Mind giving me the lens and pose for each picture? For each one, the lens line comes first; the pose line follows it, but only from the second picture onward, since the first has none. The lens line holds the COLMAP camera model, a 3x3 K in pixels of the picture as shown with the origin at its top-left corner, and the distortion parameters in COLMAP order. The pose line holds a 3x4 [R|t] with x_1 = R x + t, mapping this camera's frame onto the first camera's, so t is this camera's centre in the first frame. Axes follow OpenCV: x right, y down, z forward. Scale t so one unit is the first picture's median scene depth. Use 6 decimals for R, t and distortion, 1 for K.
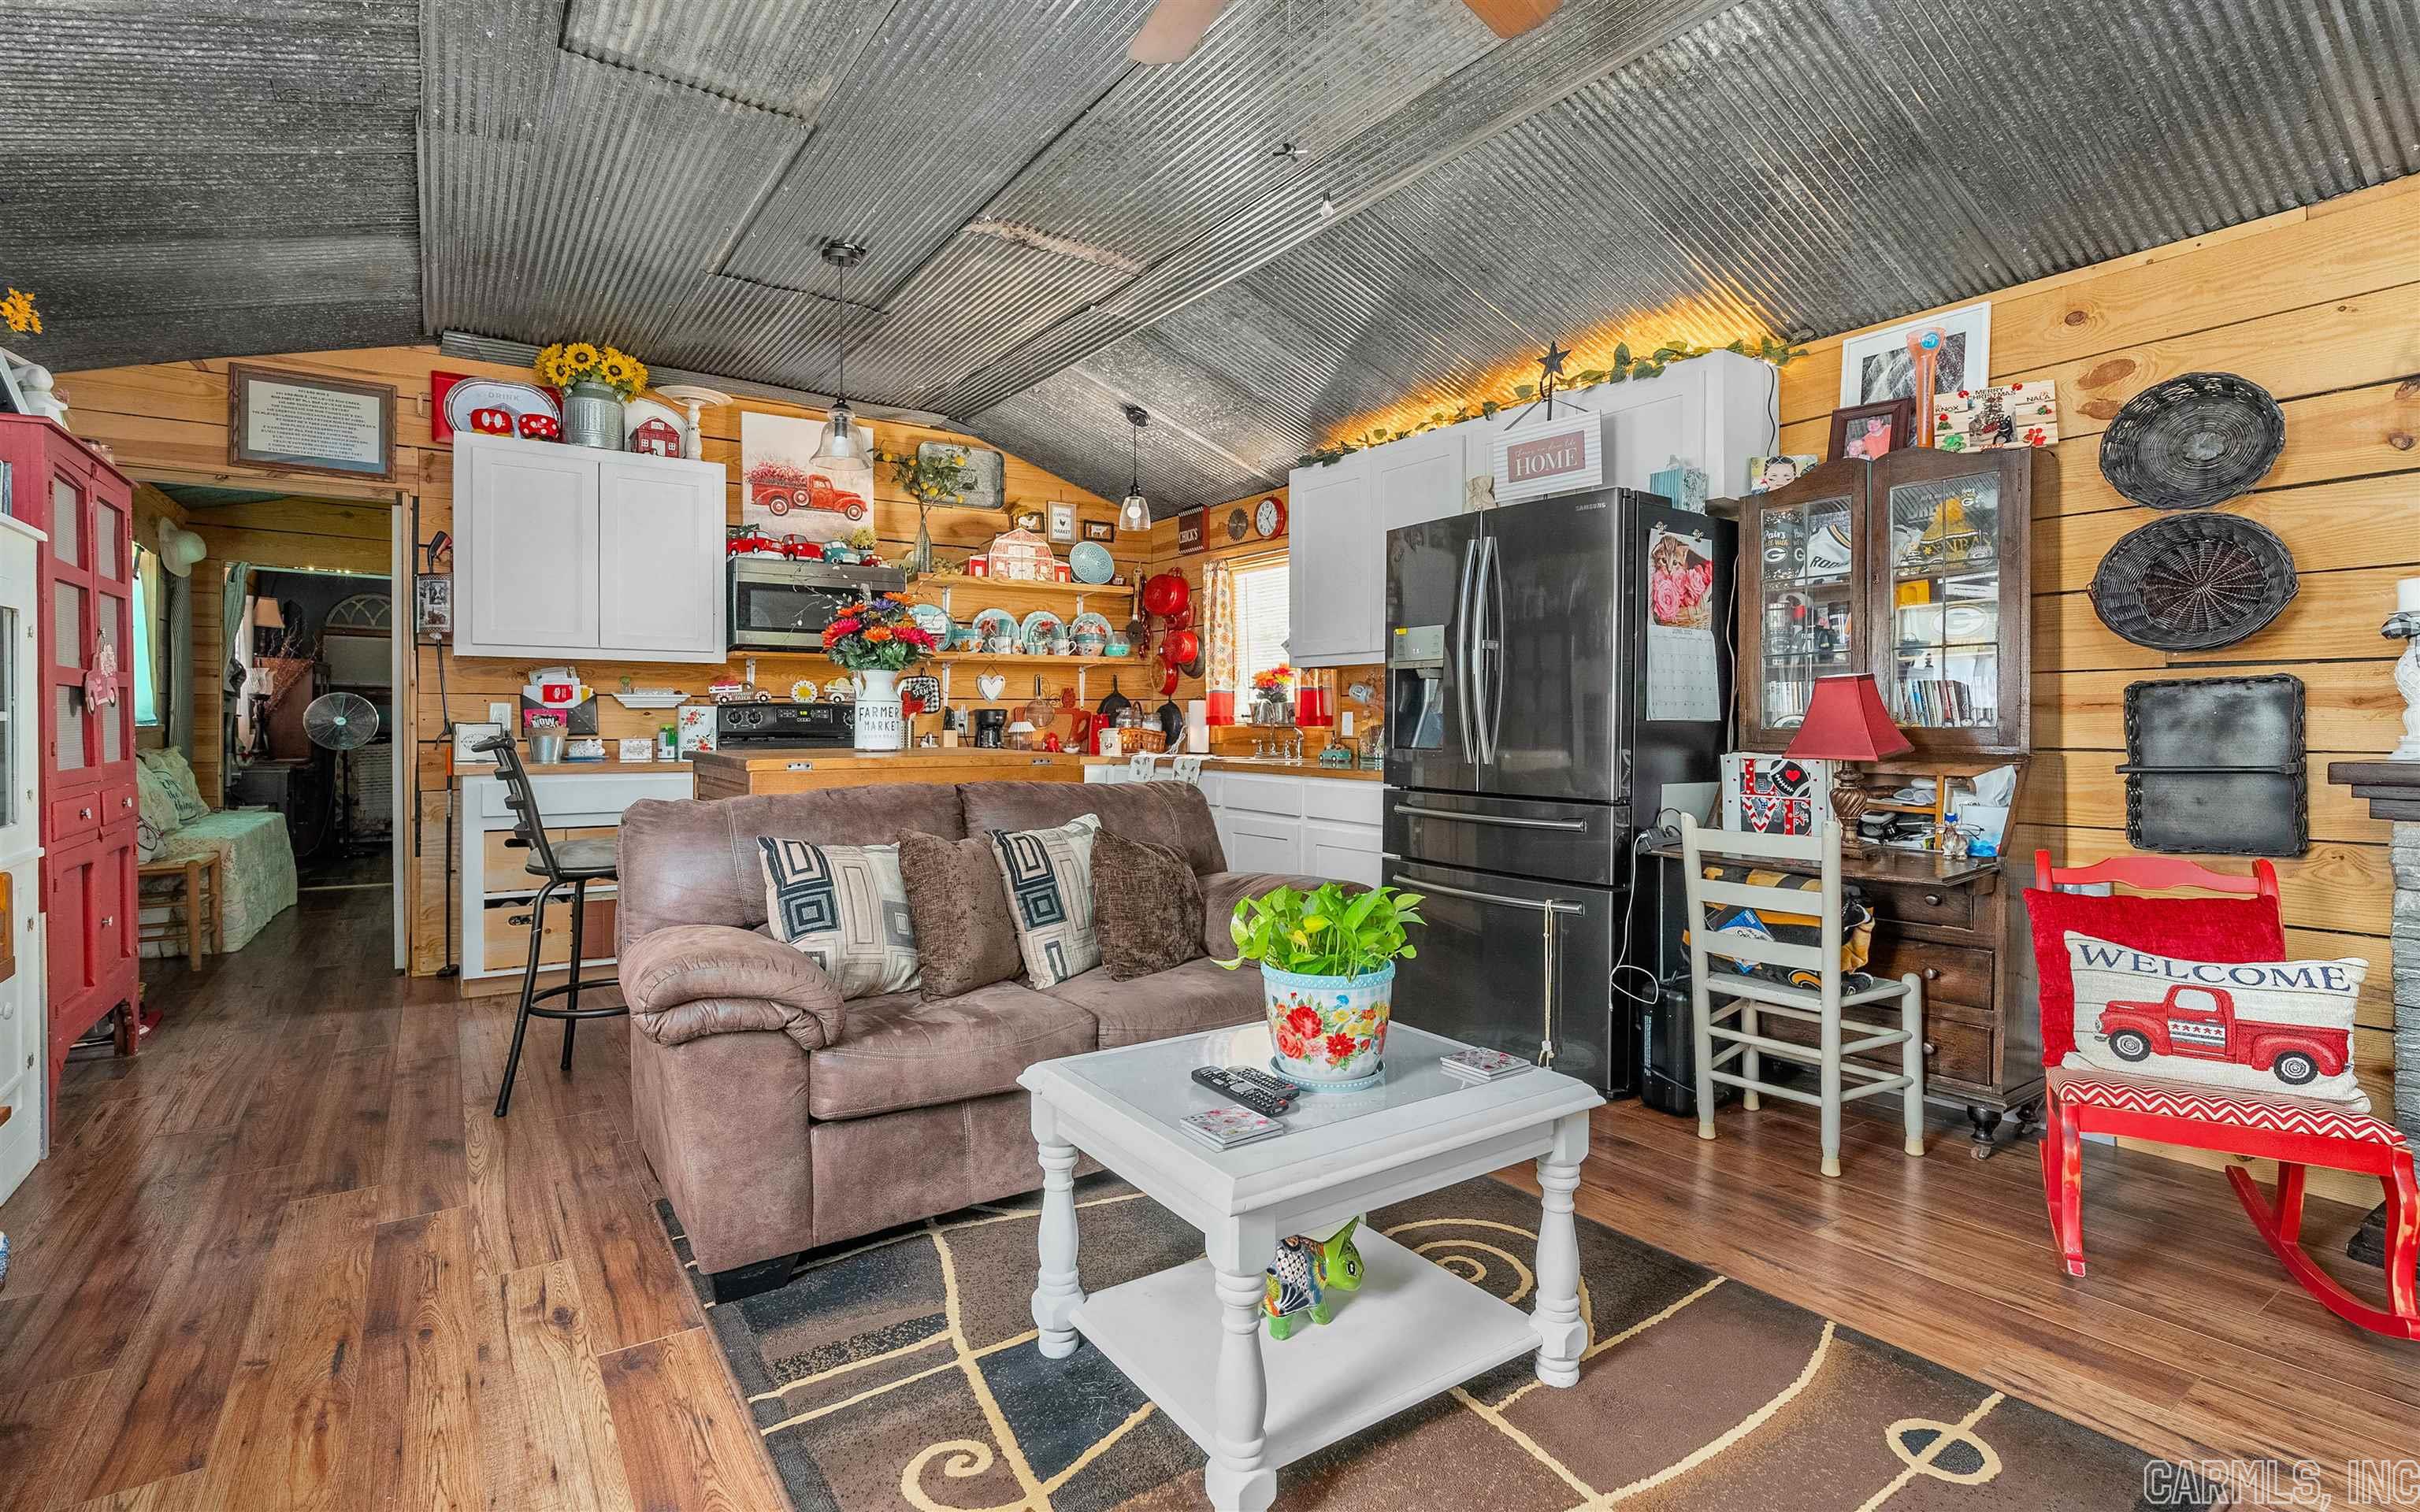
lens RADIAL K [[1125.9, 0, 1297.8], [0, 1125.9, 733.8], [0, 0, 1]] dist [-0.015437, 0.004429]
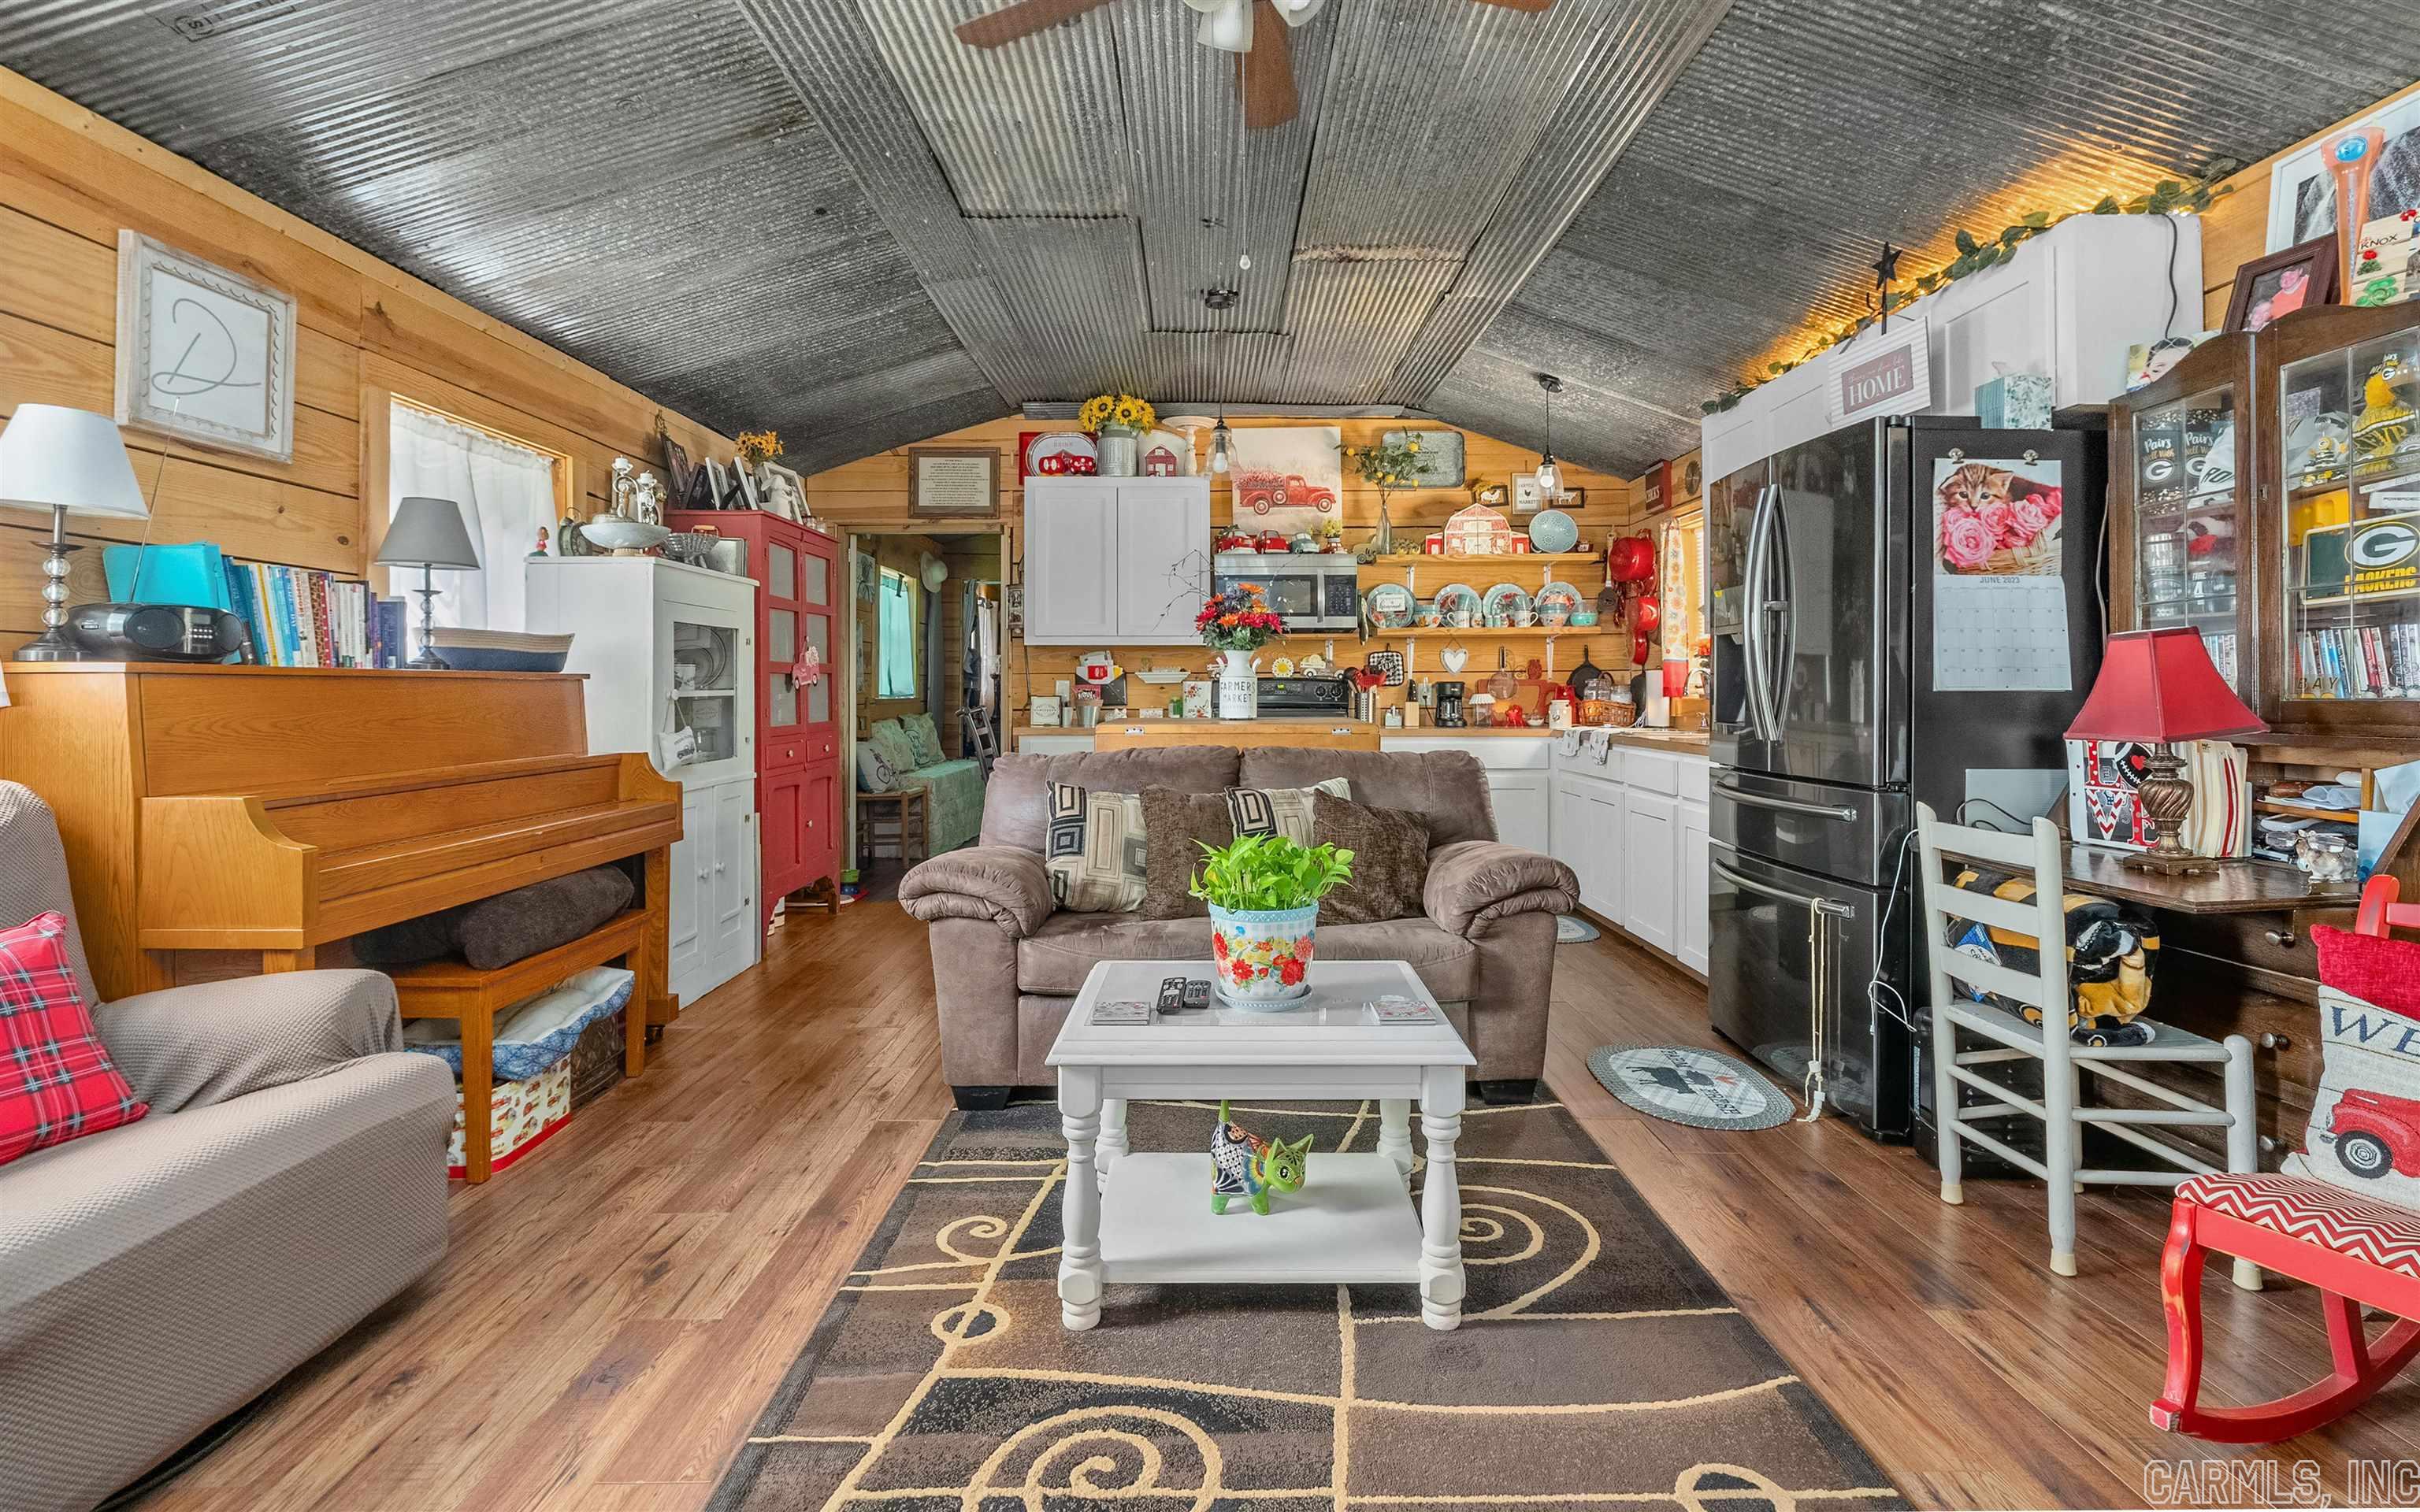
lens RADIAL K [[1209.4, 0, 1240.7], [0, 1209.4, 688.5], [0, 0, 1]] dist [-0.019220, 0.007973]
pose [[0.807915, -0.005434, -0.589274, 0.290160], [-0.003368, 0.999899, -0.013838, 0.000356], [0.589289, 0.013164, 0.807815, -0.009427]]
